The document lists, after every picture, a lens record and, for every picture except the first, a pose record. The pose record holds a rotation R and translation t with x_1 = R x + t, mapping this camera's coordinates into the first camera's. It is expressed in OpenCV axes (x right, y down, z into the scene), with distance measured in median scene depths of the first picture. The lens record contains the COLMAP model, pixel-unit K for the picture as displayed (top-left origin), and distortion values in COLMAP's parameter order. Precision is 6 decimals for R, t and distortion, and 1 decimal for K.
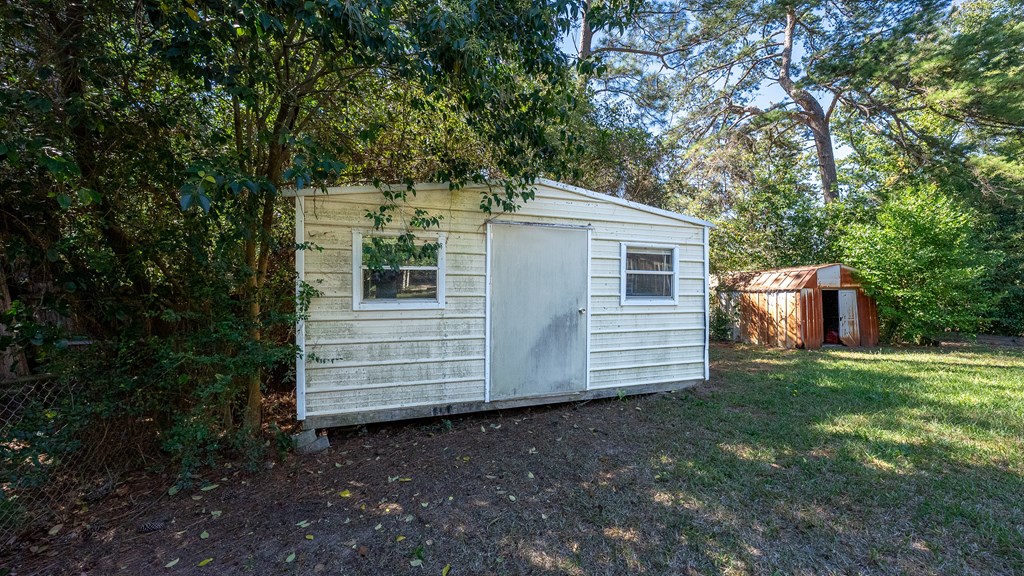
lens RADIAL K [[352.5, 0, 508.8], [0, 352.5, 285.4], [0, 0, 1]] dist [-0.001429, 0.000302]
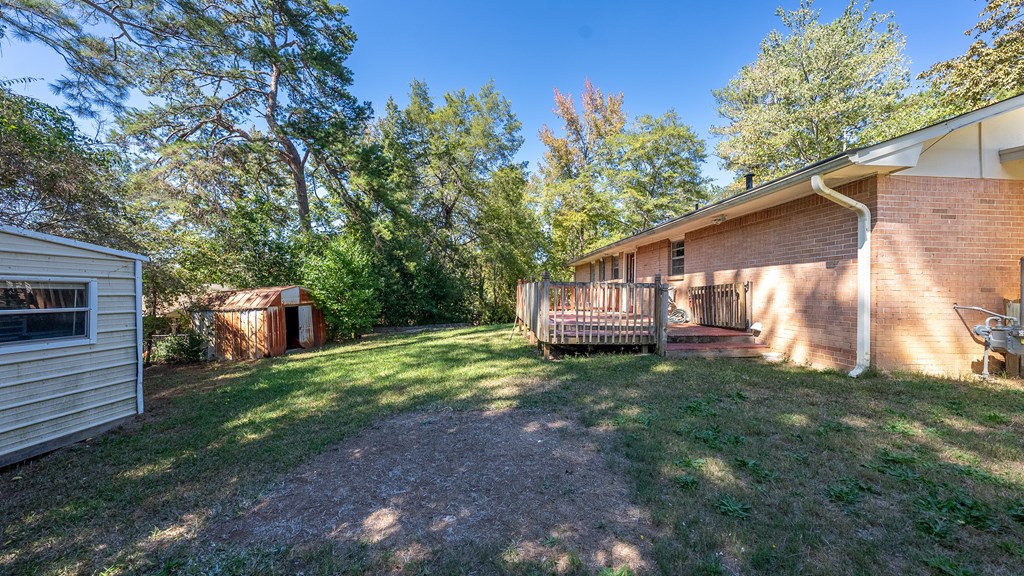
lens RADIAL K [[352.5, 0, 508.8], [0, 352.5, 285.4], [0, 0, 1]] dist [-0.001429, 0.000302]
pose [[0.357526, 0.005899, 0.933885, 0.001610], [0.012158, 0.999866, -0.010970, -0.040228], [-0.933824, 0.015276, 0.357406, -0.192154]]
